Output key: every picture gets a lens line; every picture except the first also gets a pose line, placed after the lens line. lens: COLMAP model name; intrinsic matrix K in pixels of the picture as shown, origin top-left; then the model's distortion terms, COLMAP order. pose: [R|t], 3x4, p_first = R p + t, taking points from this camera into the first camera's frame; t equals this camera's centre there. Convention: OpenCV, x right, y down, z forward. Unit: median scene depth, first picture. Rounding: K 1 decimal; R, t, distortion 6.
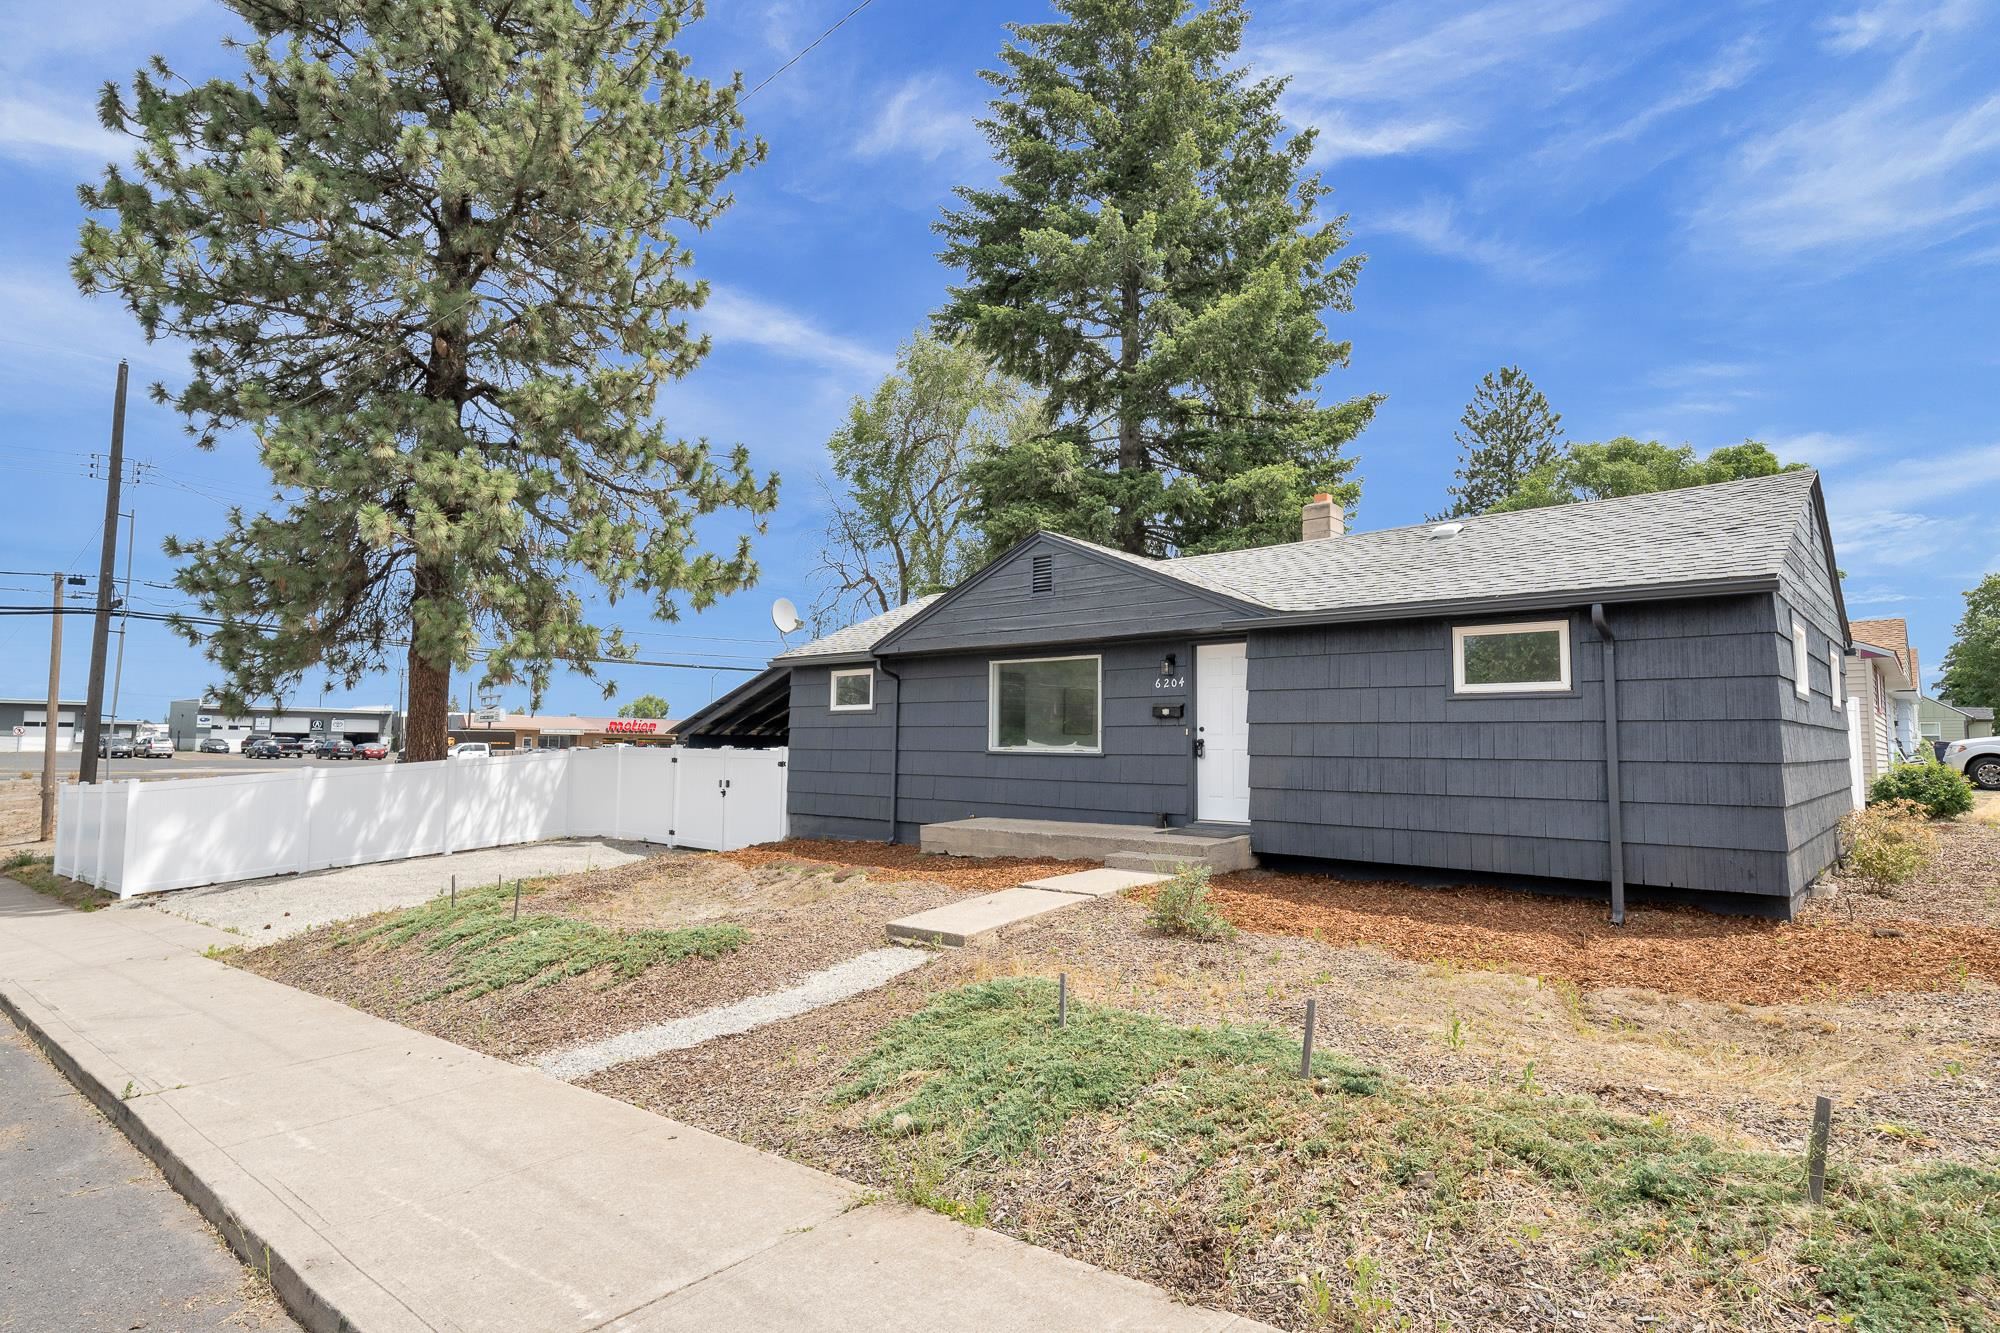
lens RADIAL K [[1064.7, 0, 994.7], [0, 1064.7, 661.4], [0, 0, 1]] dist [0.001254, 0.000796]
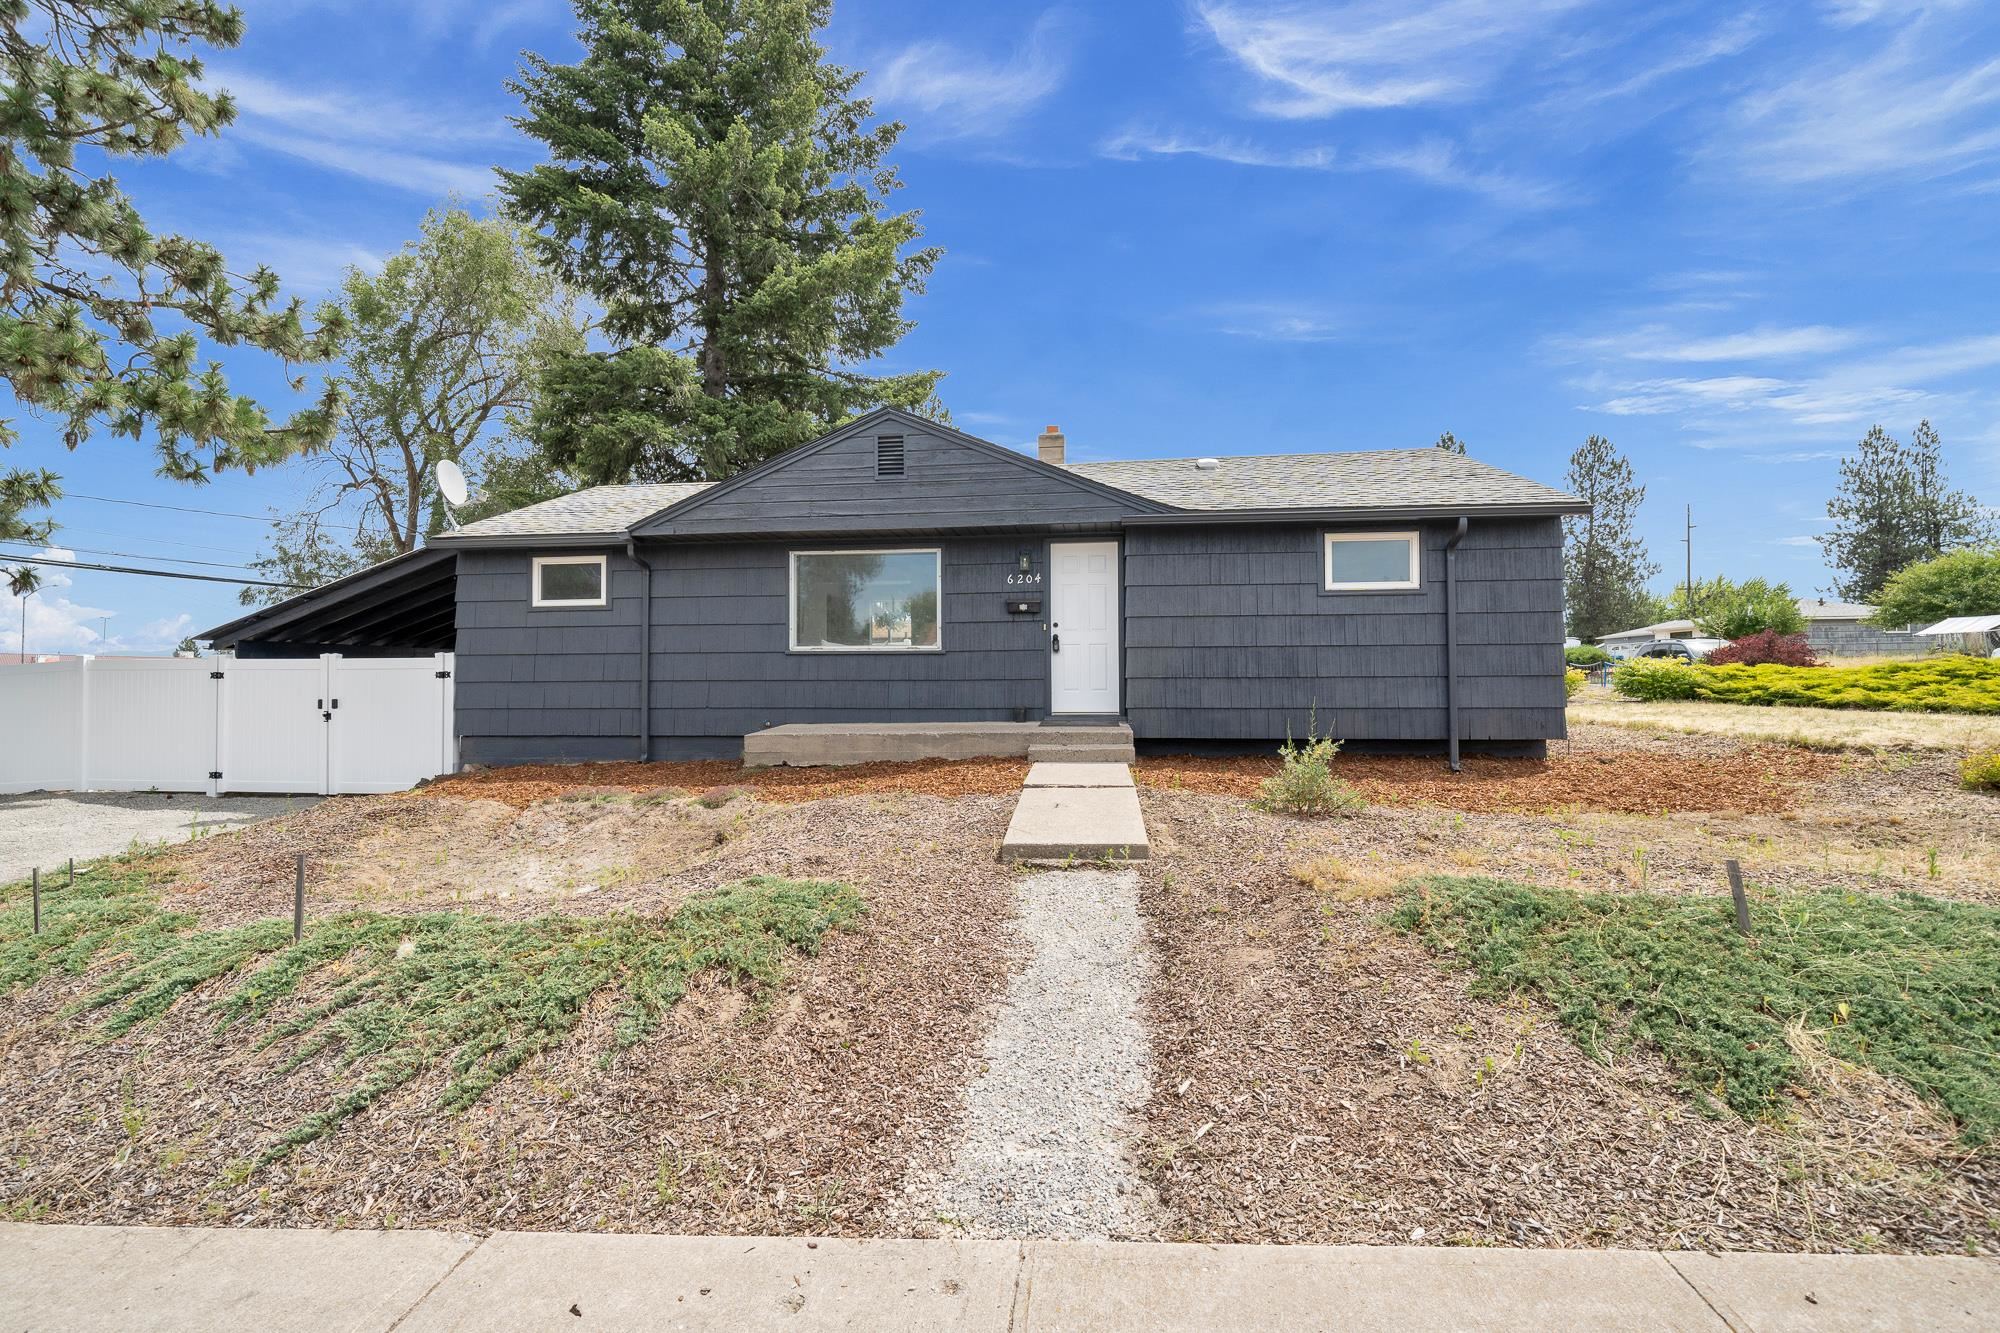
lens RADIAL K [[849.7, 0, 1000.0], [0, 849.7, 666.5], [0, 0, 1]] dist [-0.002649, 0.000268]
pose [[0.811995, -0.006138, 0.583632, -0.224316], [-0.032634, 0.997903, 0.055897, 0.040739], [-0.582751, -0.064434, 0.810092, 0.249289]]
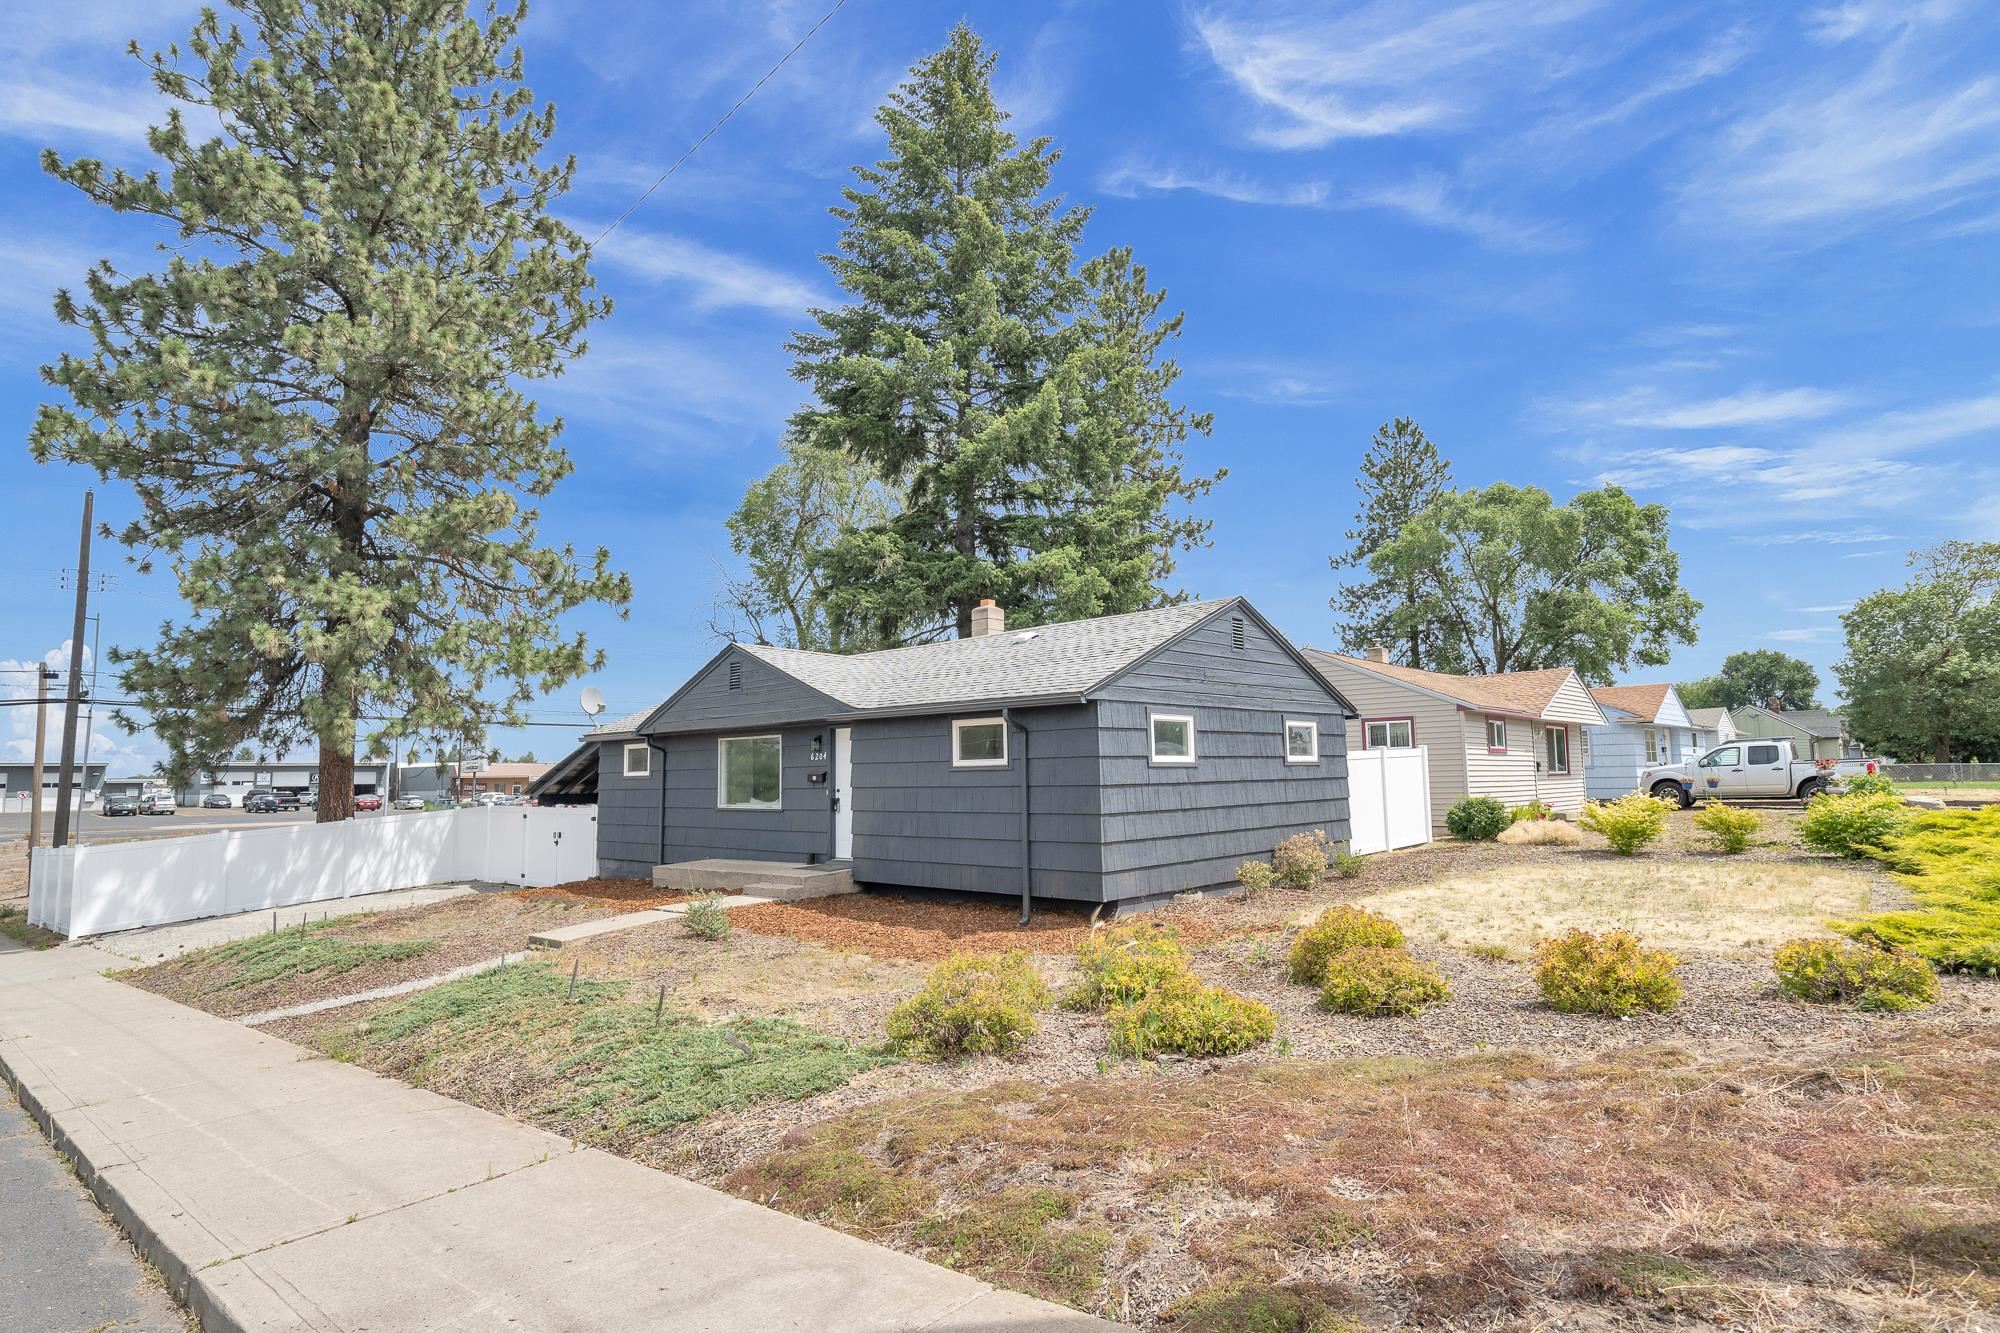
lens RADIAL K [[1063.0, 0, 1000.0], [0, 1063.0, 666.5], [0, 0, 1]] dist [0.000242, 0.001019]
pose [[0.999599, -0.027237, -0.007796, 0.284020], [0.027036, 0.999328, -0.024747, -0.037763], [0.008464, 0.024526, 0.999663, -0.243742]]
